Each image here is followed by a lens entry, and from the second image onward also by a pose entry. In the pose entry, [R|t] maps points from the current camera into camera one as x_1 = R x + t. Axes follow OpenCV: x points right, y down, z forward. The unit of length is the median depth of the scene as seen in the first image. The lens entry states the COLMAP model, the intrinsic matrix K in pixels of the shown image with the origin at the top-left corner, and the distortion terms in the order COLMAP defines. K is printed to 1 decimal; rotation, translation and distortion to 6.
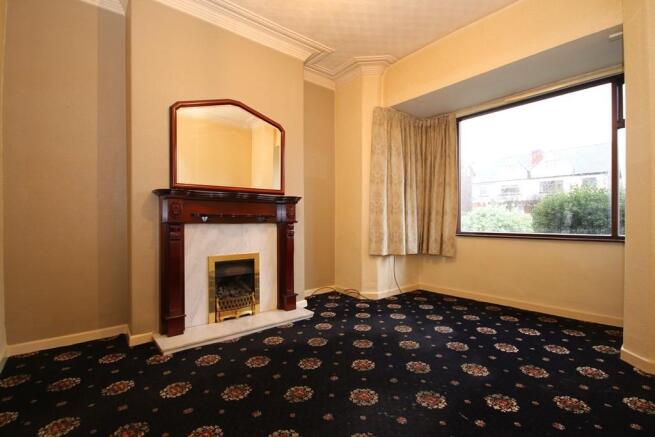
lens RADIAL K [[300.5, 0, 329.7], [0, 300.5, 217.5], [0, 0, 1]] dist [-0.001599, -0.000913]
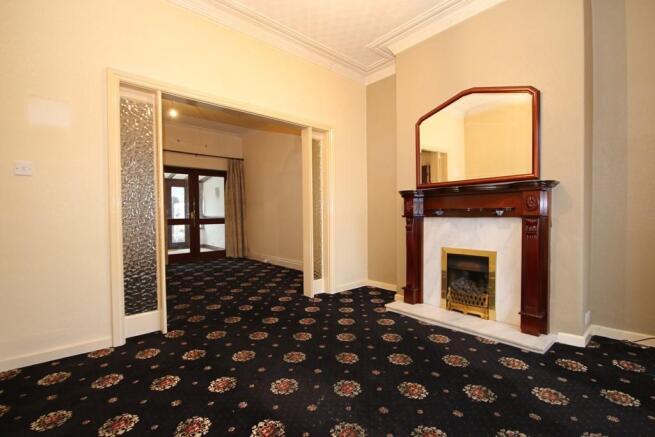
lens RADIAL K [[300.5, 0, 330.1], [0, 300.5, 221.5], [0, 0, 1]] dist [-0.001599, -0.000913]
pose [[0.023751, 0.023110, -0.999451, 0.660149], [0.021656, 0.999486, 0.023626, 0.000831], [0.999483, -0.022206, 0.023238, 0.546240]]
